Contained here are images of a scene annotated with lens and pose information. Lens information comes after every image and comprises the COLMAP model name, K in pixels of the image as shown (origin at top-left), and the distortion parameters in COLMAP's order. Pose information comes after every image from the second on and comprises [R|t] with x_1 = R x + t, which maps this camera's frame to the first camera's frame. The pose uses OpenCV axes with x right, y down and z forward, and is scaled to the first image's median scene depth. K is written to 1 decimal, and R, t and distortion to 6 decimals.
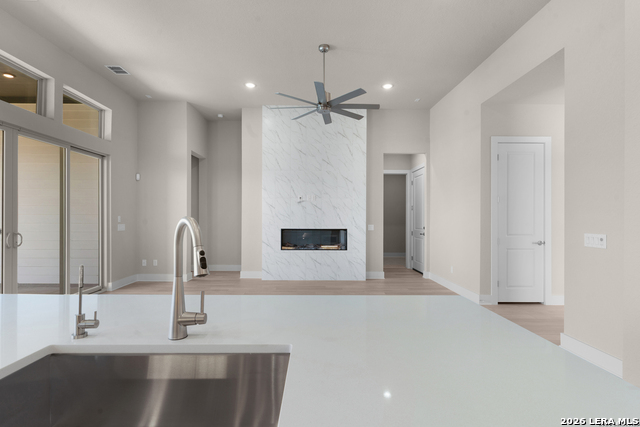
lens RADIAL K [[315.6, 0, 317.2], [0, 315.6, 215.8], [0, 0, 1]] dist [0.005434, 0.000212]
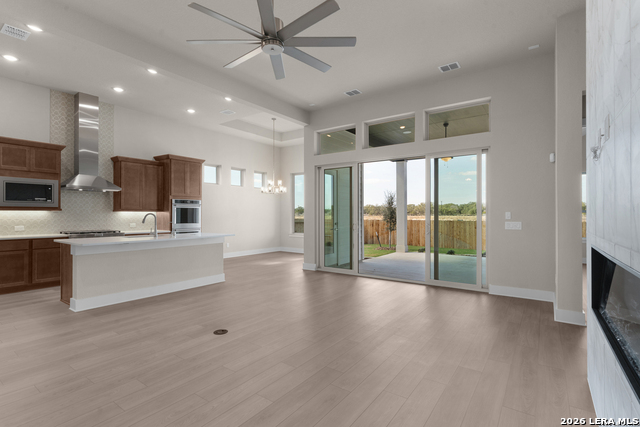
lens RADIAL K [[315.6, 0, 315.6], [0, 315.6, 212.0], [0, 0, 1]] dist [0.005434, 0.000212]
pose [[-0.608651, -0.013318, -0.793326, 0.323551], [0.001462, 0.999839, -0.017907, 0.012986], [0.793436, -0.012059, -0.608534, 0.969261]]
